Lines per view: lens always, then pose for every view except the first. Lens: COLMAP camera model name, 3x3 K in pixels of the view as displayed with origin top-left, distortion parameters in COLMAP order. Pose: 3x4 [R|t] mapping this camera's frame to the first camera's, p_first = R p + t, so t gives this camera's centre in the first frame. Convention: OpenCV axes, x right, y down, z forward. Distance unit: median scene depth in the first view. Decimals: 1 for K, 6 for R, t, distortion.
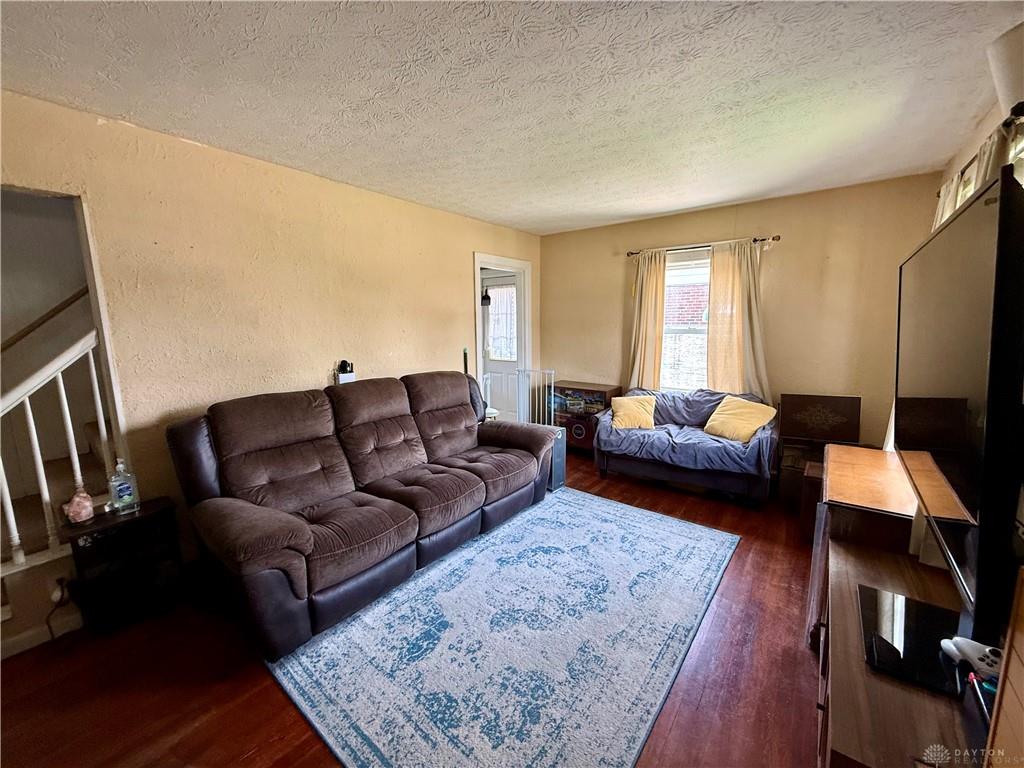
lens RADIAL K [[408.6, 0, 512.0], [0, 408.6, 384.0], [0, 0, 1]] dist [0.001386, 0.000196]
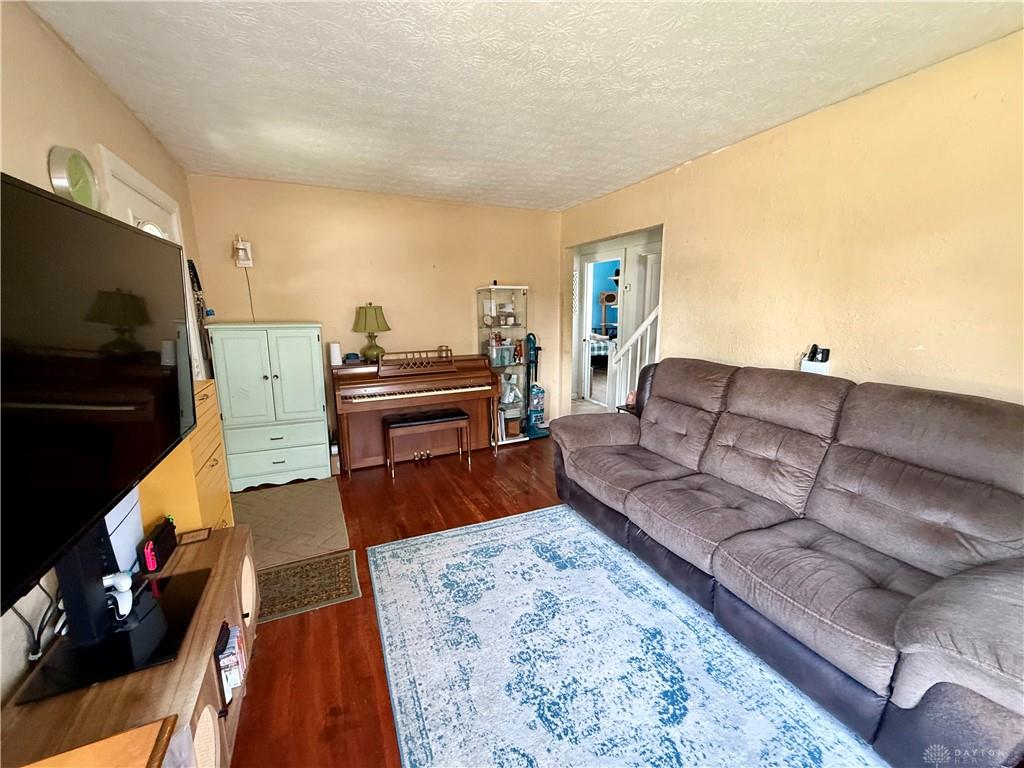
lens RADIAL K [[408.6, 0, 512.0], [0, 408.6, 384.0], [0, 0, 1]] dist [0.001386, 0.000196]
pose [[-0.461287, 0.183012, -0.868171, 0.804070], [-0.111797, 0.958707, 0.261499, -0.185017], [0.880179, 0.217685, -0.421779, 1.258230]]
